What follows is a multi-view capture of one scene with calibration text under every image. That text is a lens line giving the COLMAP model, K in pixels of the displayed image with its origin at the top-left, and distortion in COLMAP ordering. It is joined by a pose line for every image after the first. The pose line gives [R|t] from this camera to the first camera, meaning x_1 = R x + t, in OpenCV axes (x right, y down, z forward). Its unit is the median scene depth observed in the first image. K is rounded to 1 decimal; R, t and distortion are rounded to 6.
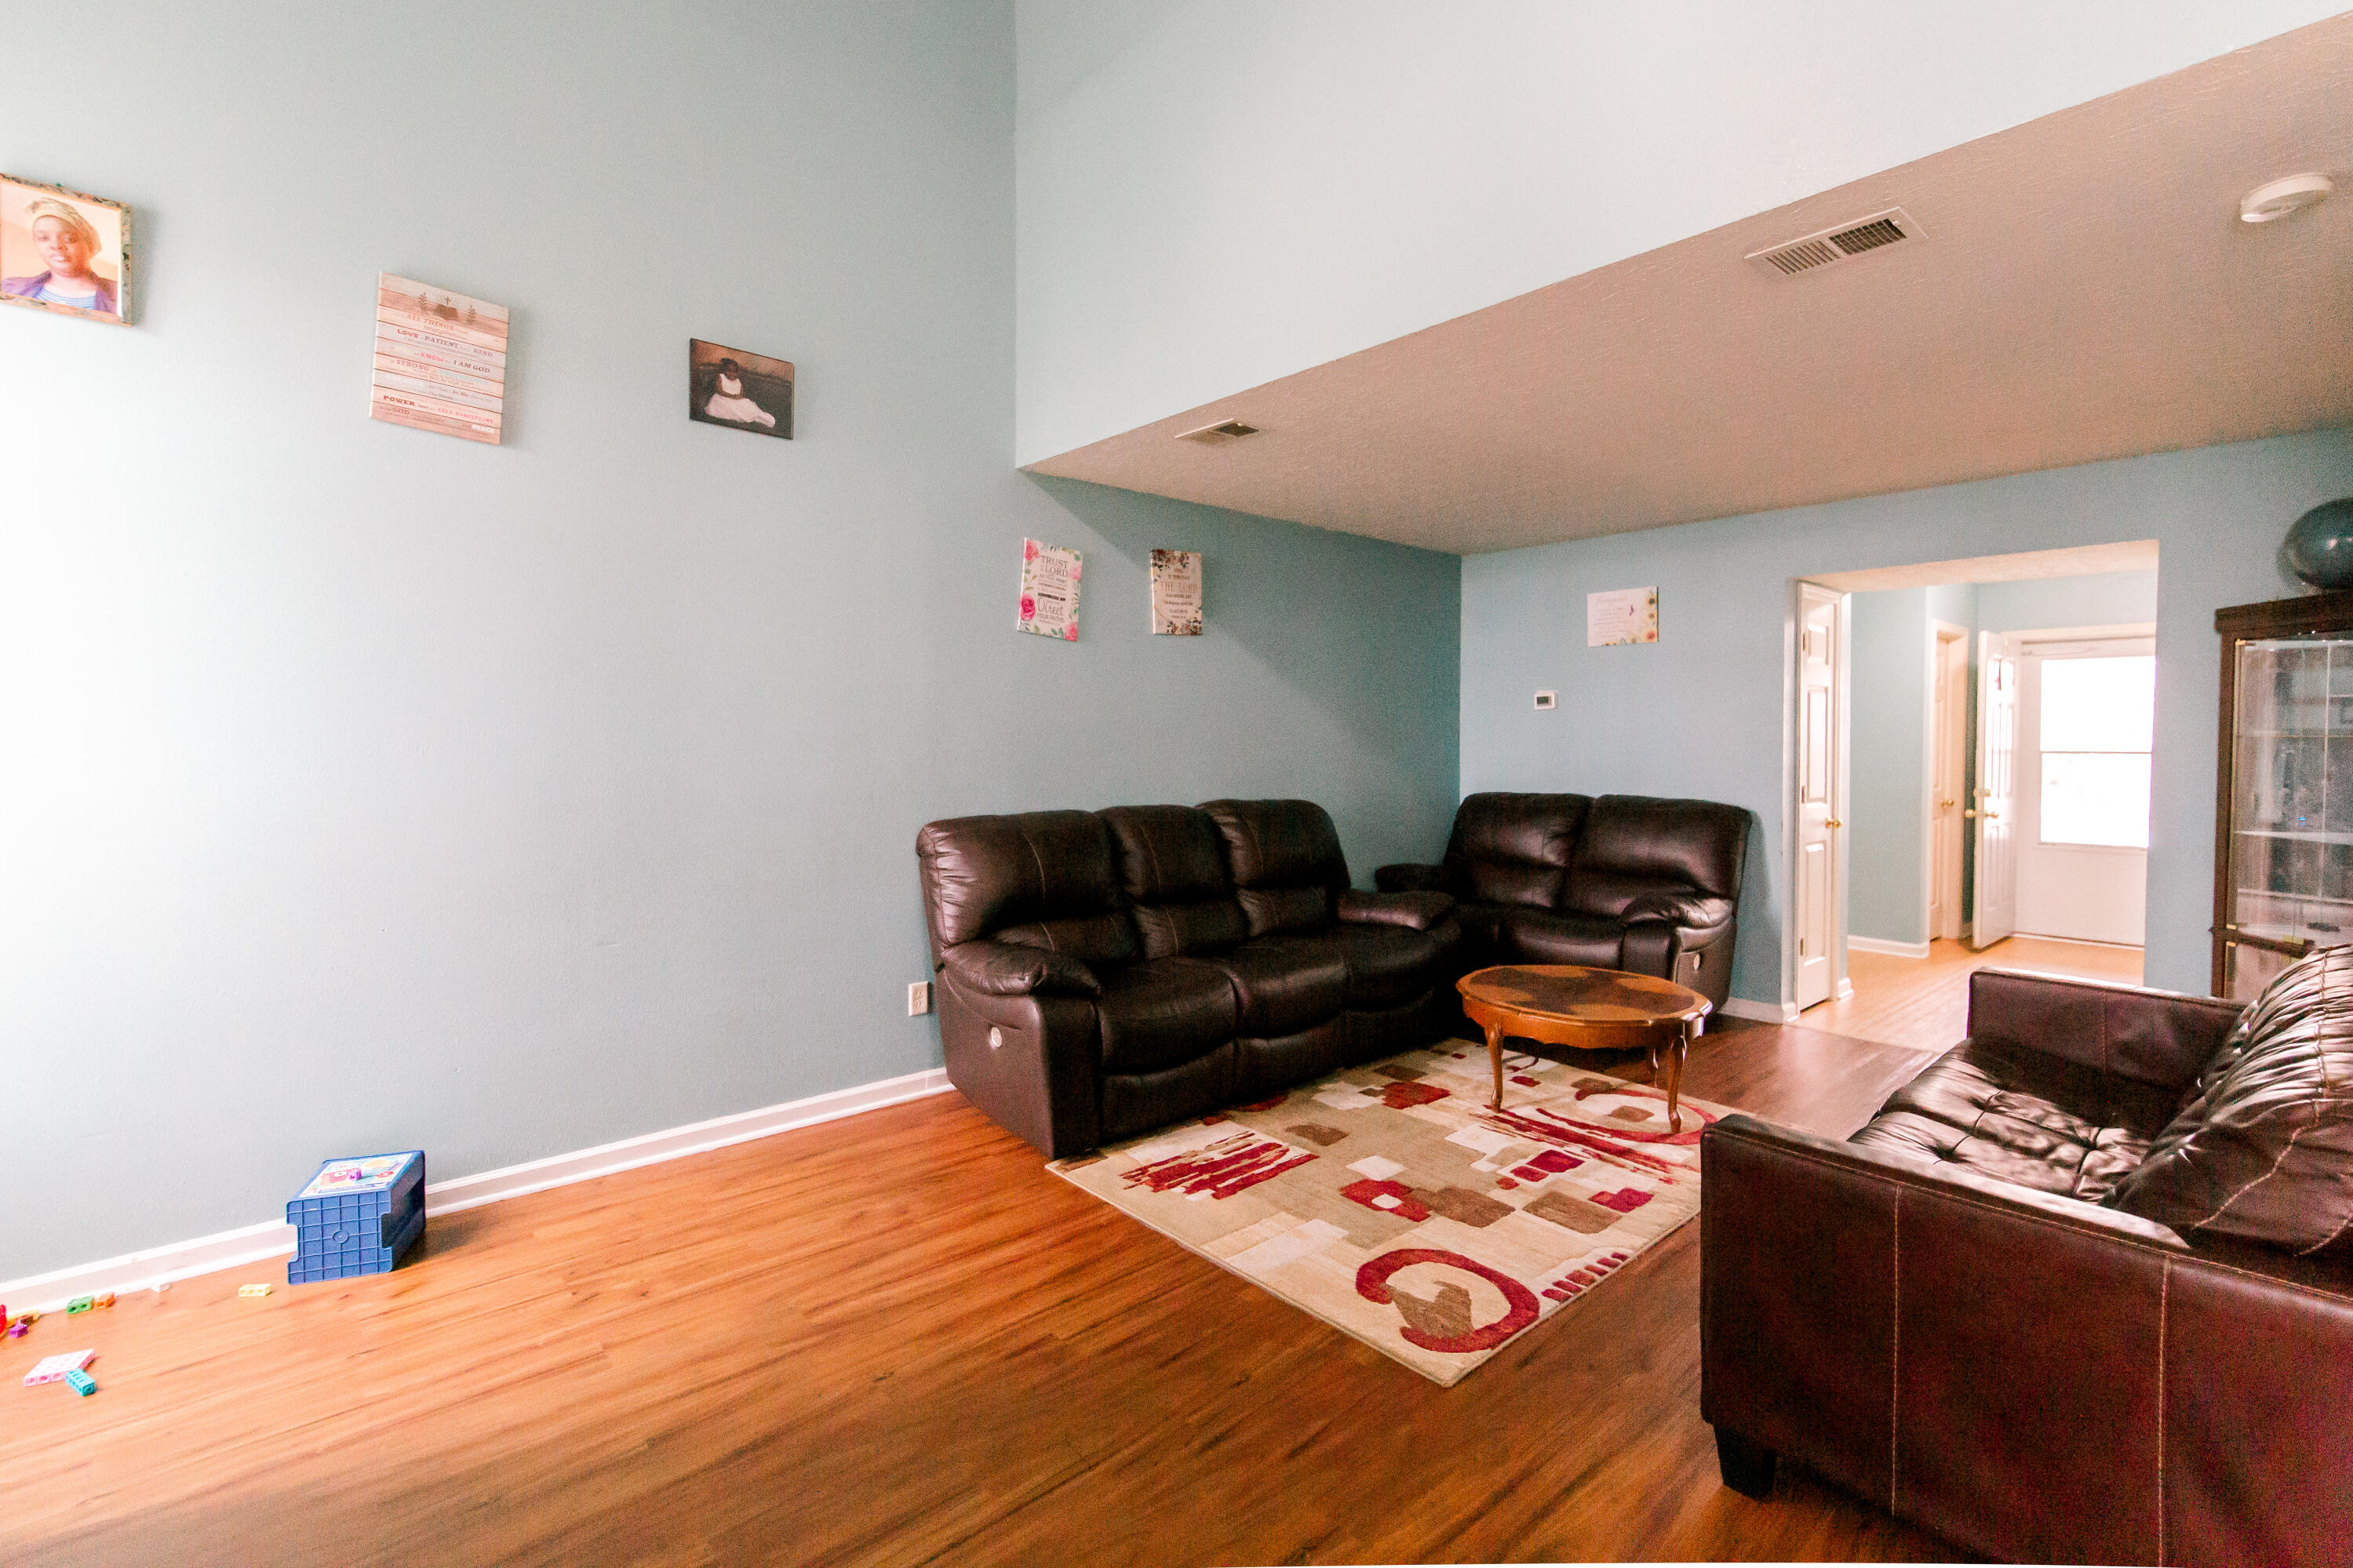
lens RADIAL K [[1049.3, 0, 1195.5], [0, 1049.3, 755.6], [0, 0, 1]] dist [0.001196, 0.000186]
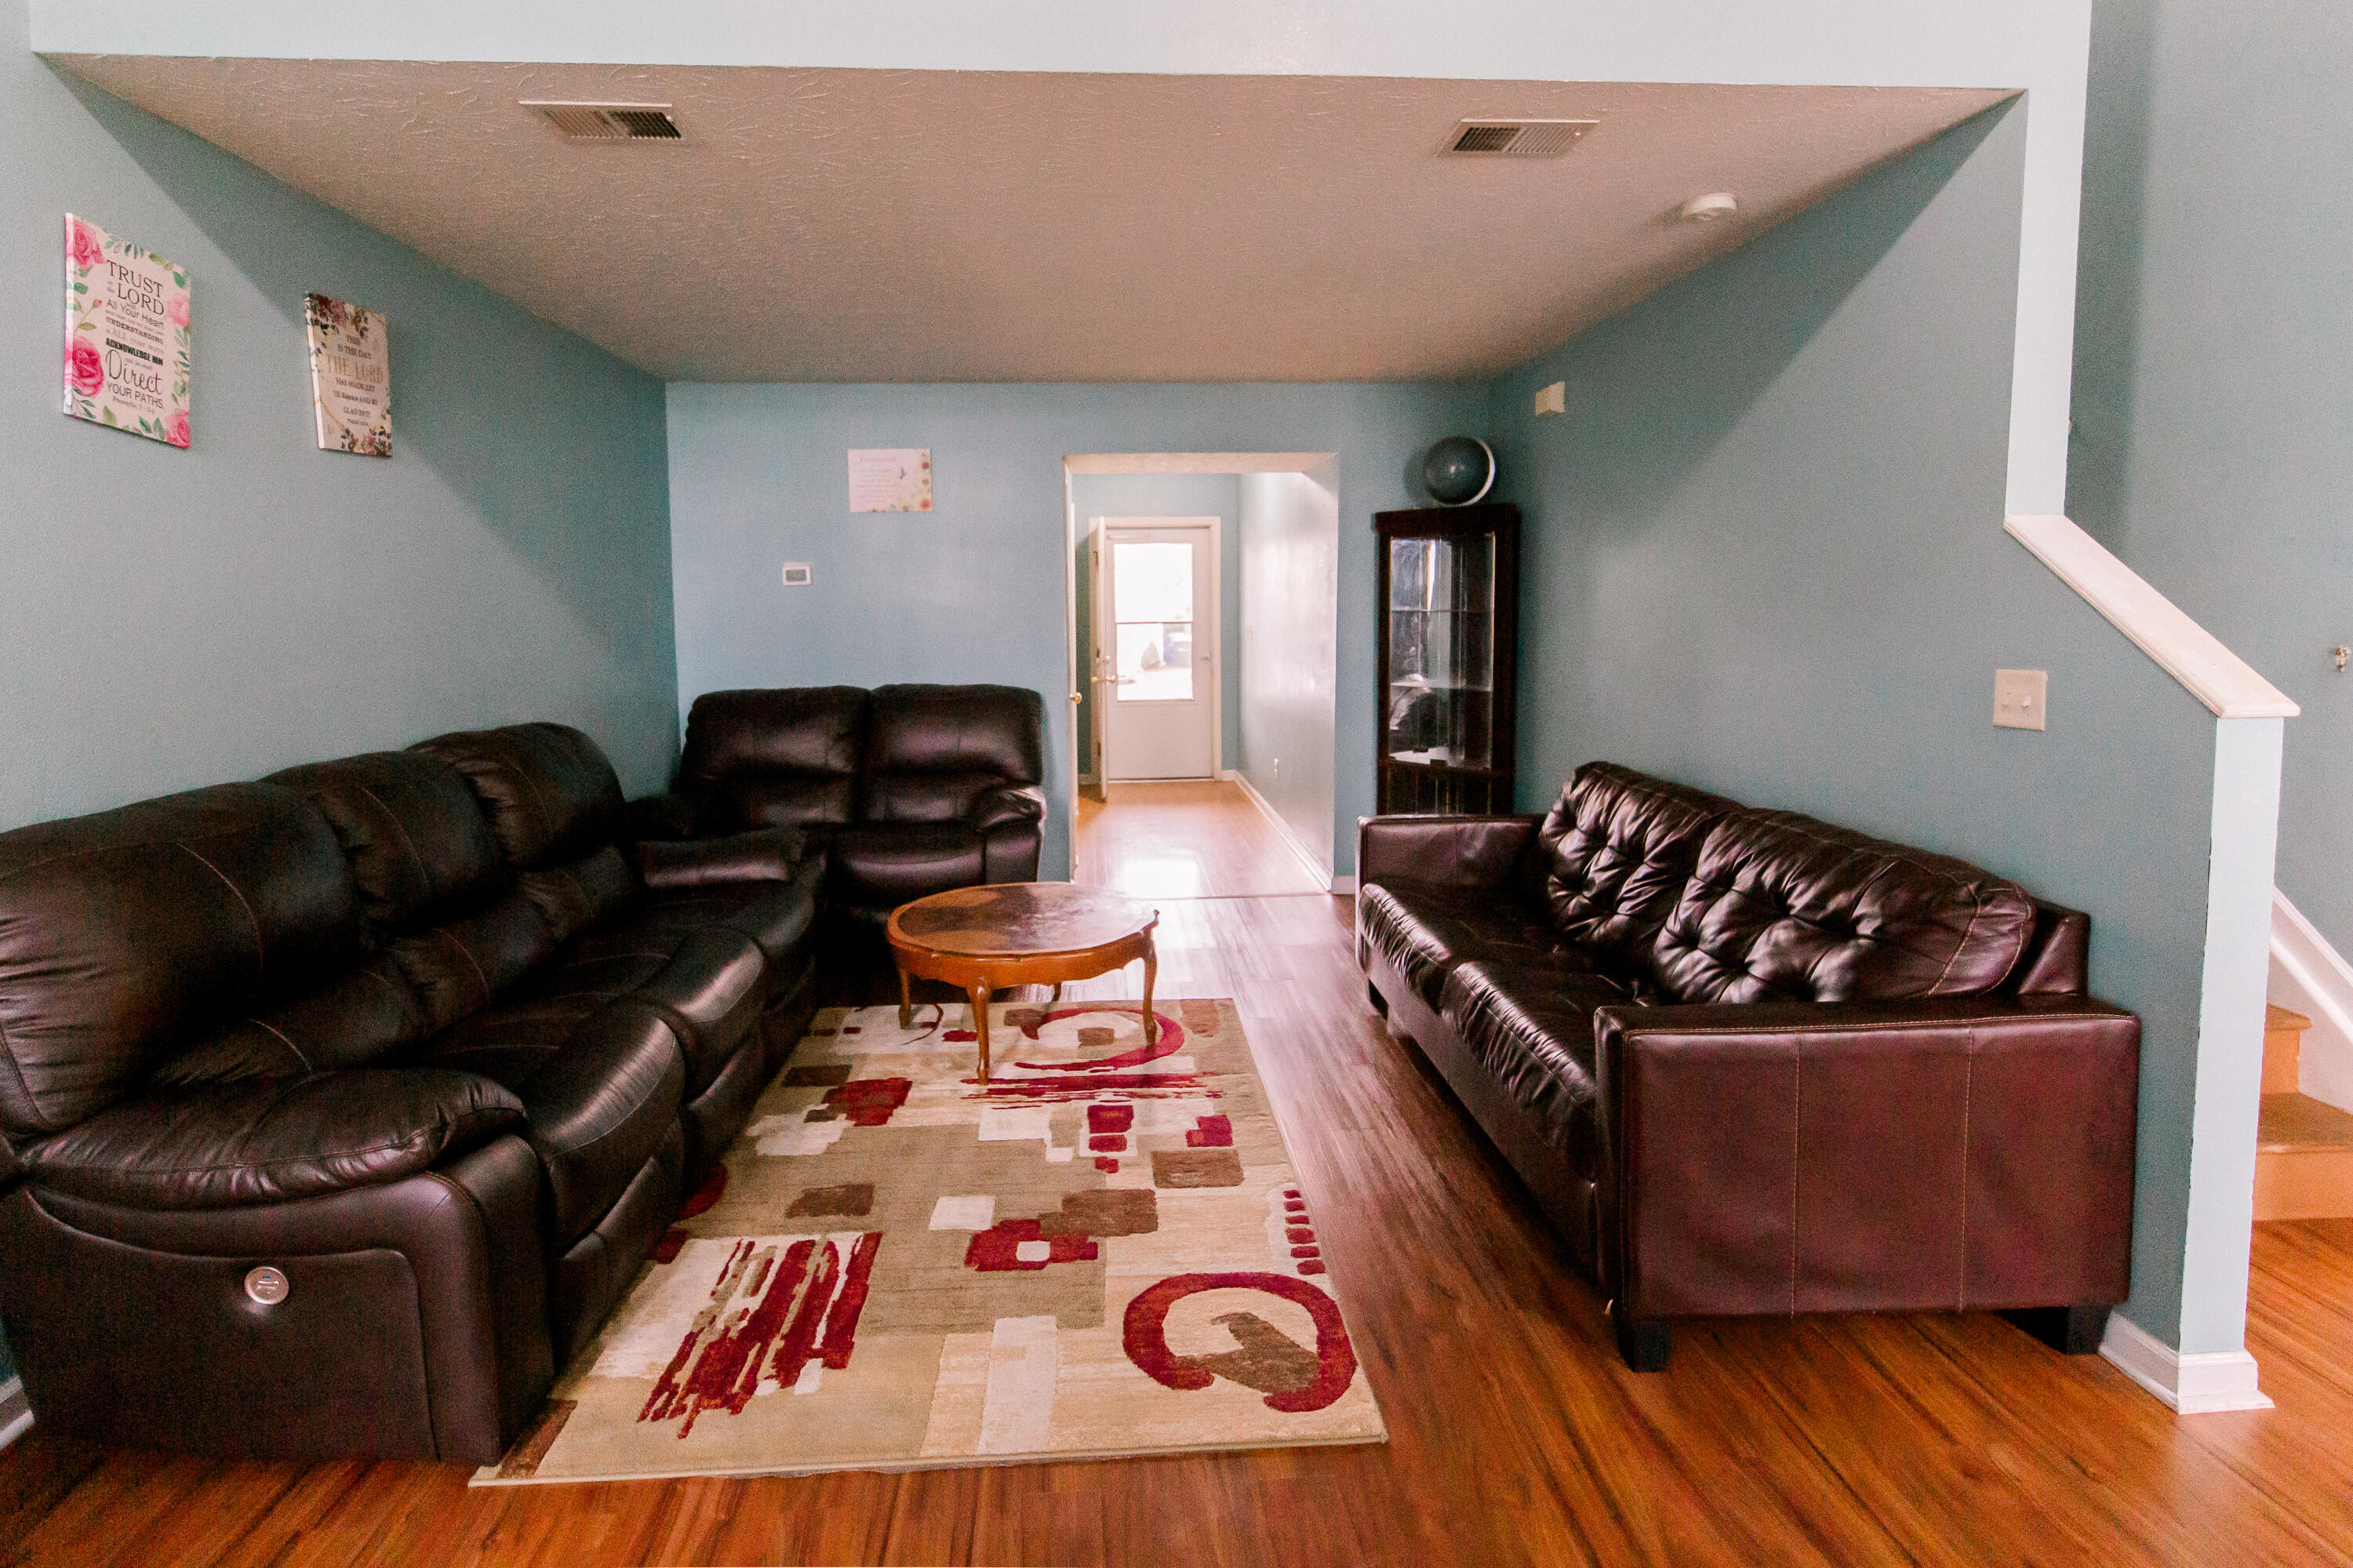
lens RADIAL K [[1135.2, 0, 1152.1], [0, 1135.2, 684.1], [0, 0, 1]] dist [-0.001445, 0.000382]
pose [[0.624851, -0.062810, 0.778213, -0.300818], [0.026007, 0.997880, 0.059658, -0.020440], [-0.780310, -0.017039, 0.625160, 0.352955]]
